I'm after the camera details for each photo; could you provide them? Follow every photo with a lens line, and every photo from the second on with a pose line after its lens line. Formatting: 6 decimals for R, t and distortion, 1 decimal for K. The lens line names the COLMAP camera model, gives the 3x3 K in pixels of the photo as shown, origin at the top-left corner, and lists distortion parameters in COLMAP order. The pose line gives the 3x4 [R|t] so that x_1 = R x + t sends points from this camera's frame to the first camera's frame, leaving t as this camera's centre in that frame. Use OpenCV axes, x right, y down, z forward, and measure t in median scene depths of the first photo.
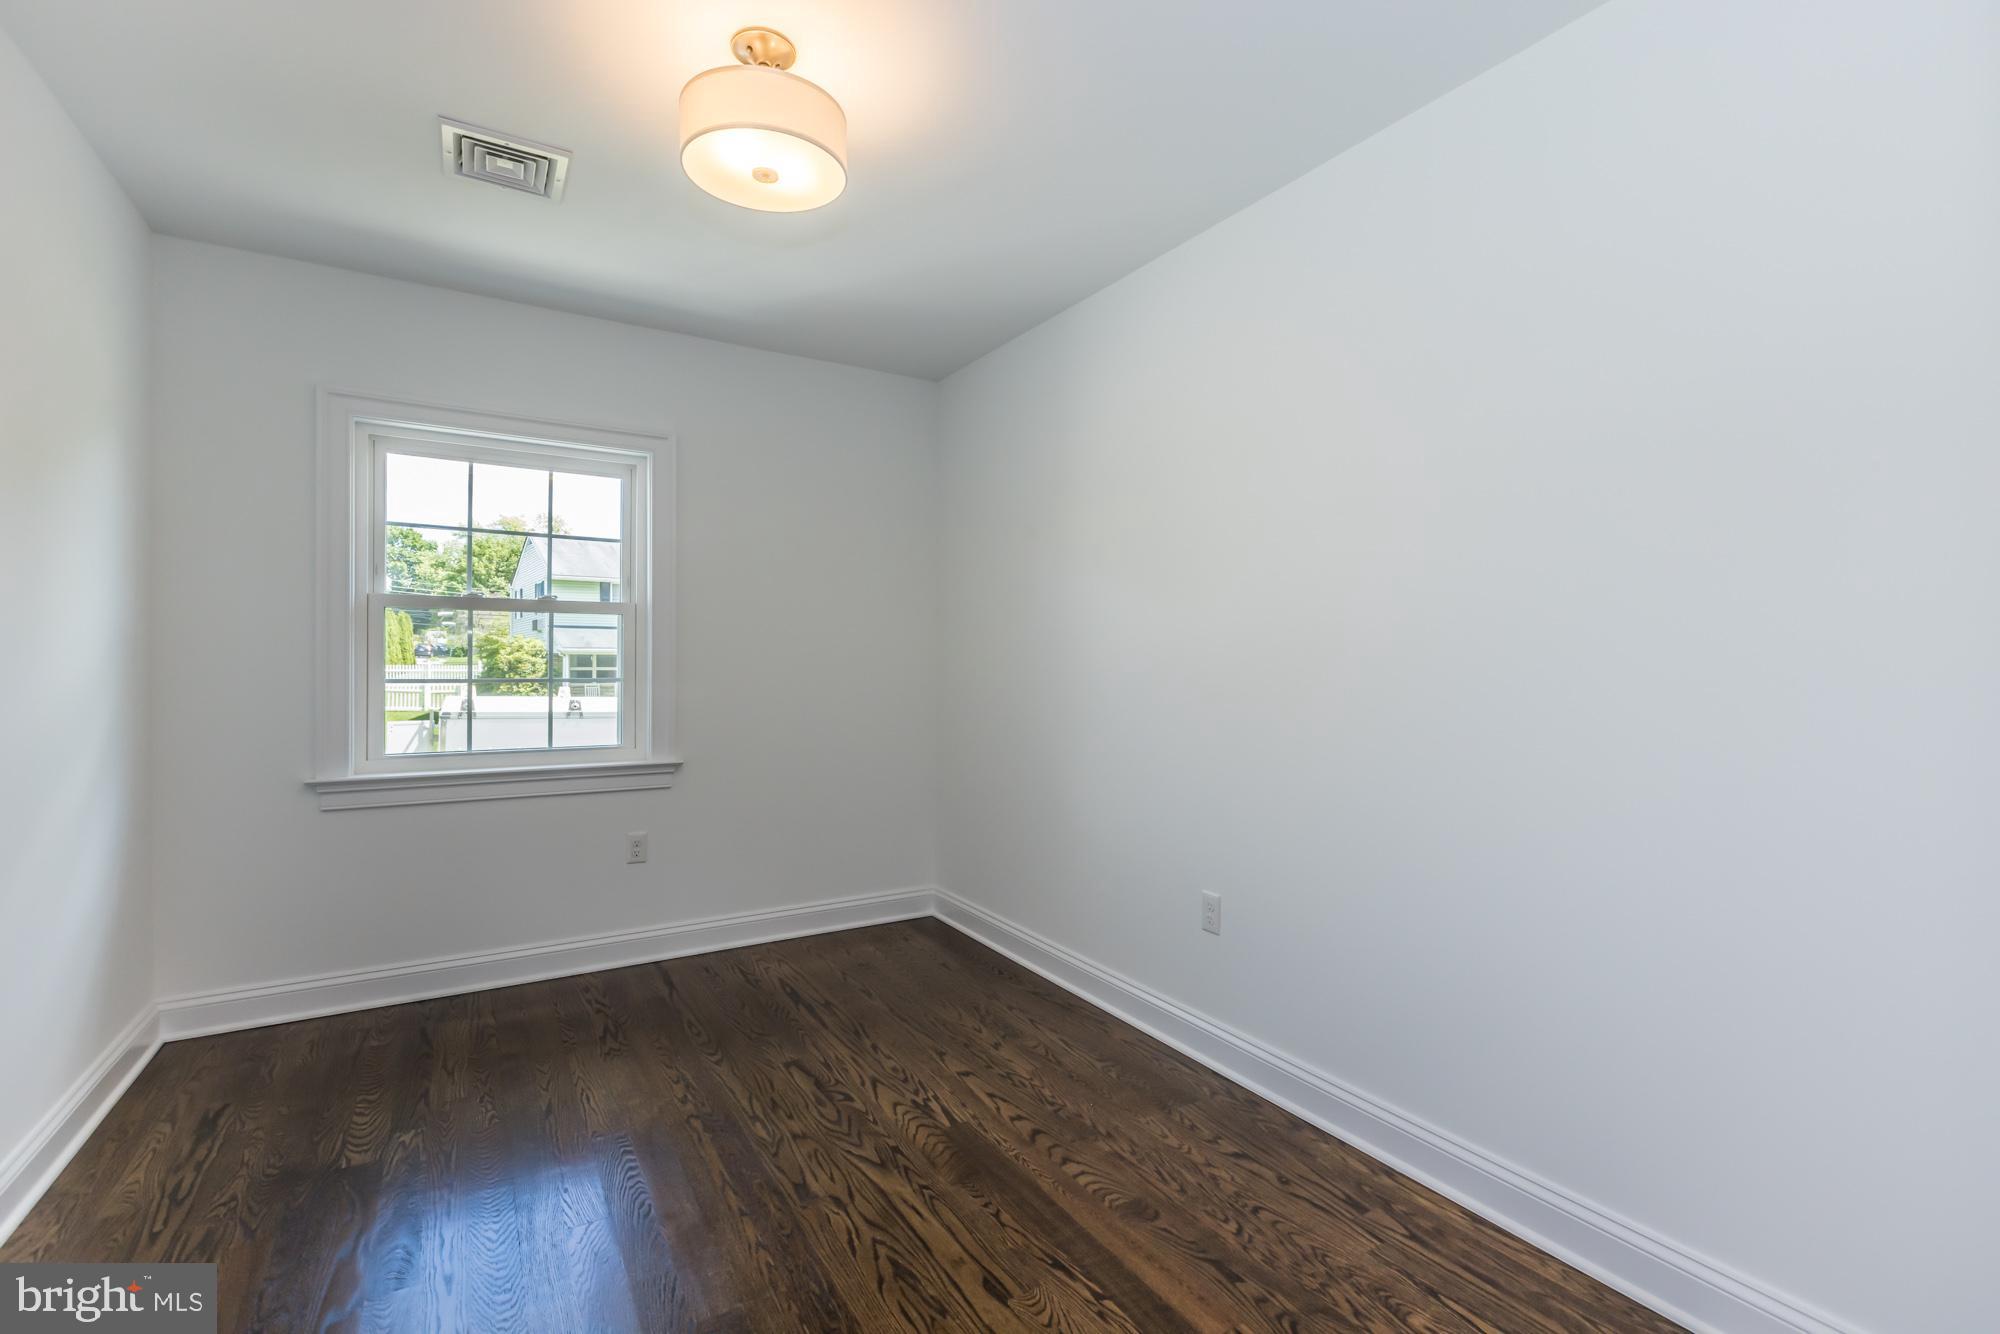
lens RADIAL K [[882.5, 0, 991.0], [0, 882.5, 657.0], [0, 0, 1]] dist [0.002801, -0.001260]
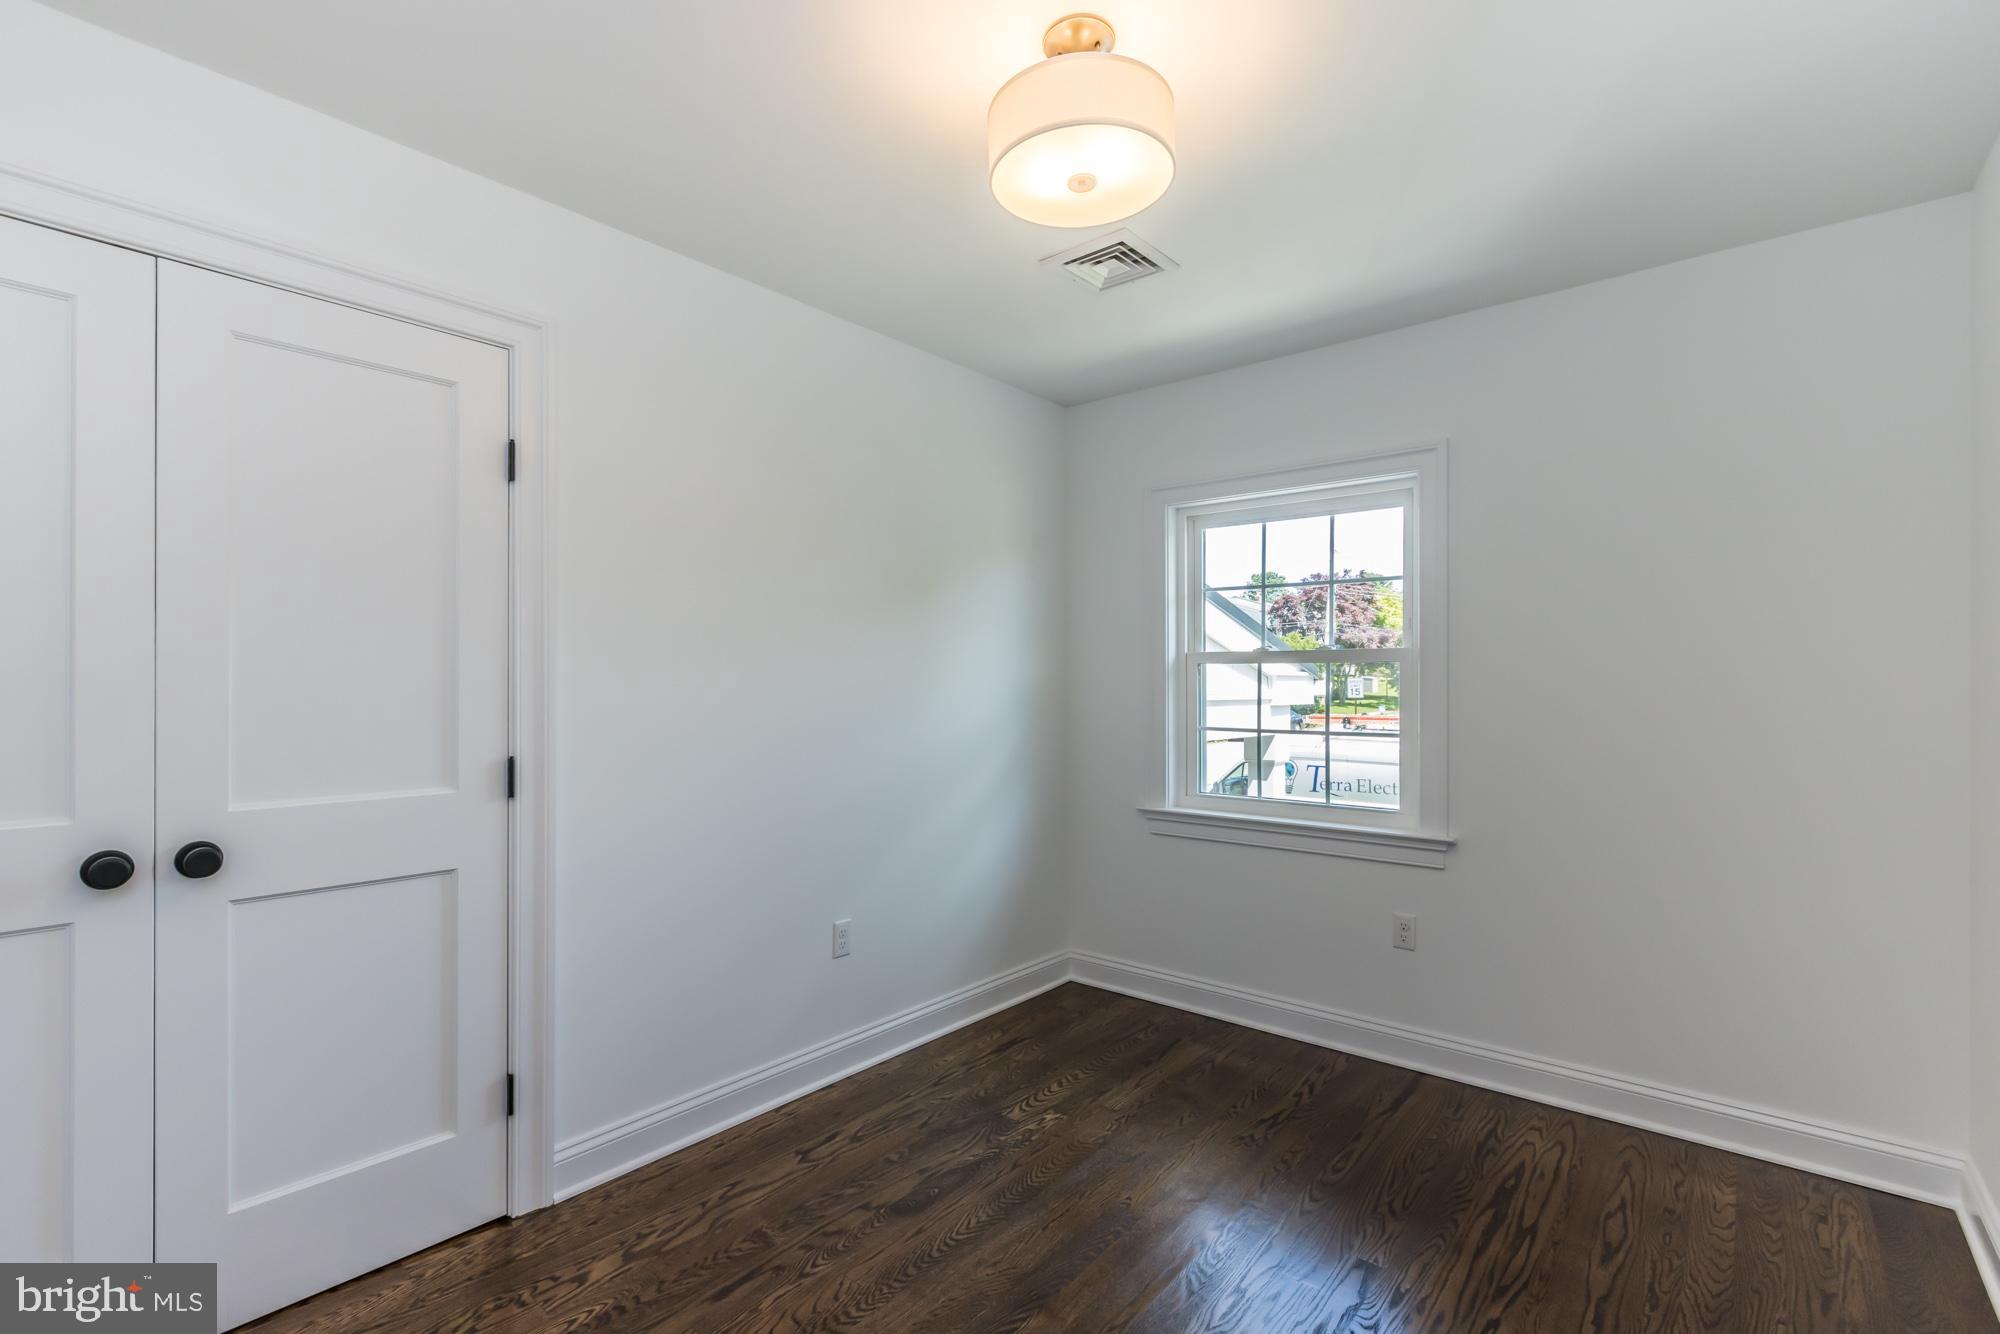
lens RADIAL K [[882.5, 0, 988.2], [0, 882.5, 678.9], [0, 0, 1]] dist [0.002801, -0.001260]
pose [[0.332594, -0.009666, -0.943020, 0.419693], [0.004348, 0.999953, -0.008716, -0.038065], [0.943060, -0.001202, 0.332620, 0.491731]]
